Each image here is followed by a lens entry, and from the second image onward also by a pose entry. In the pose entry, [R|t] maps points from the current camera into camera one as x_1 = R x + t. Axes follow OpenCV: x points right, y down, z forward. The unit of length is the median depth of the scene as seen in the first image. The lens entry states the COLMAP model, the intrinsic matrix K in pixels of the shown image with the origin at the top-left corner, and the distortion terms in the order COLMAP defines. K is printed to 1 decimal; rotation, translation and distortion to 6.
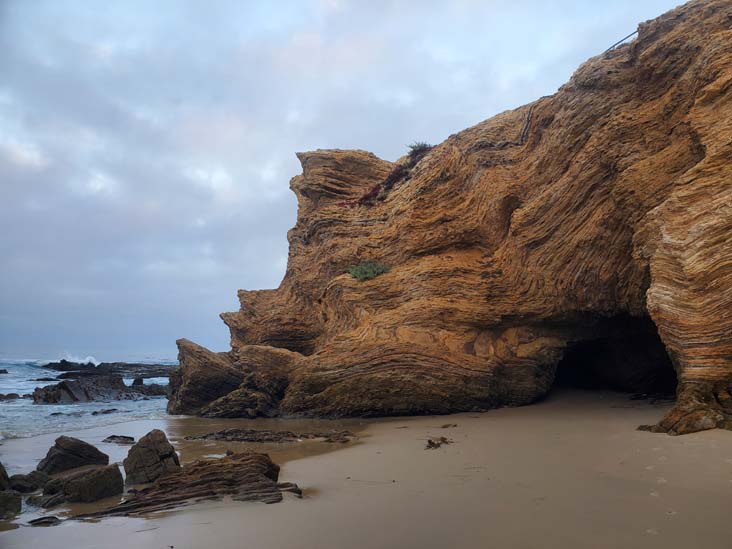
lens RADIAL K [[563.8, 0, 383.3], [0, 563.8, 278.6], [0, 0, 1]] dist [0.136969, -0.294028]
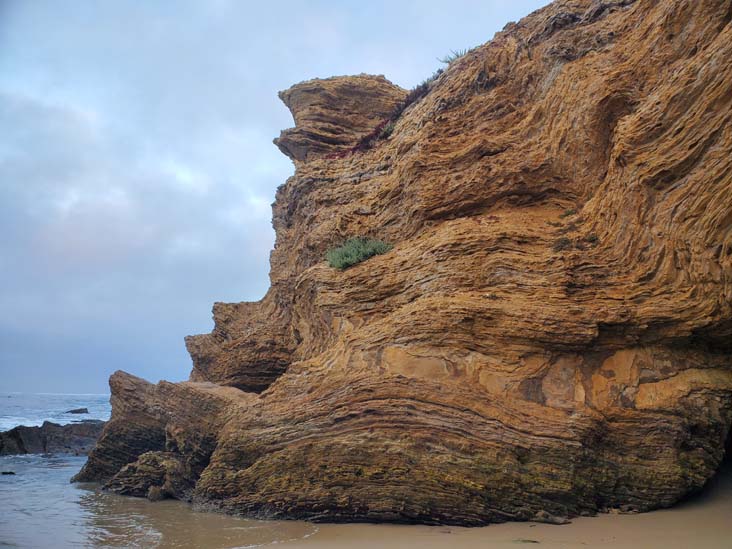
lens RADIAL K [[563.3, 0, 381.7], [0, 563.3, 292.2], [0, 0, 1]] dist [0.027947, -0.020411]
pose [[0.968786, -0.030124, -0.246062, 0.146119], [0.017346, 0.998394, -0.053934, 0.060094], [0.247291, 0.047983, 0.967752, 0.468755]]
